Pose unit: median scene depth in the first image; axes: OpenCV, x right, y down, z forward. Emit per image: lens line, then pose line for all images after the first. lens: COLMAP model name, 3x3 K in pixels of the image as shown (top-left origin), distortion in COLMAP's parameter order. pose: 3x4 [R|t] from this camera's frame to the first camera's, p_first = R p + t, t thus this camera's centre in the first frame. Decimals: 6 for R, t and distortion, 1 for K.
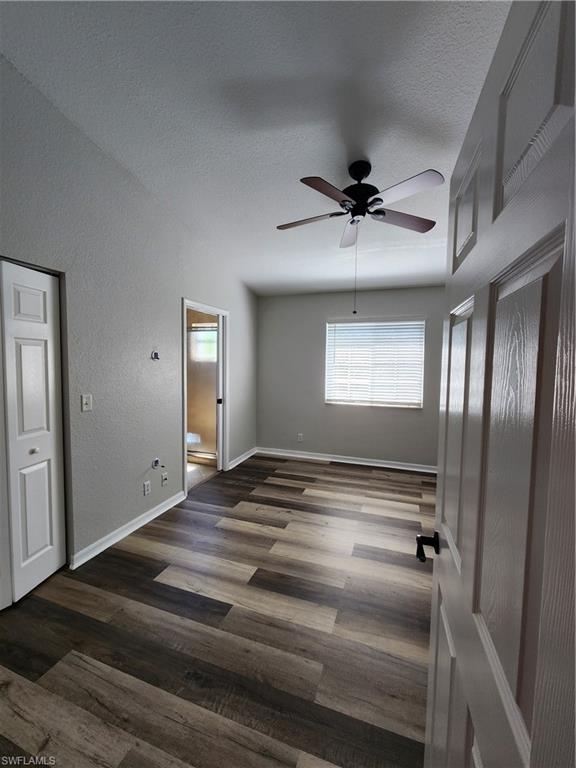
lens RADIAL K [[314.9, 0, 287.2], [0, 314.9, 381.2], [0, 0, 1]] dist [-0.002345, -0.000441]
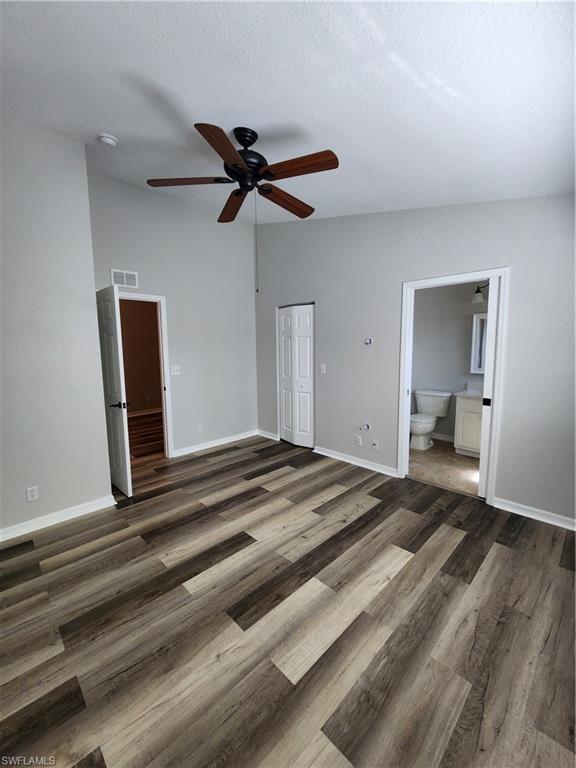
lens RADIAL K [[314.9, 0, 287.2], [0, 314.9, 381.2], [0, 0, 1]] dist [-0.002345, -0.000441]
pose [[-0.436551, 0.097463, -0.894385, 0.814909], [-0.049826, 0.989970, 0.132199, -0.070465], [0.898299, 0.102275, -0.427316, 1.205404]]
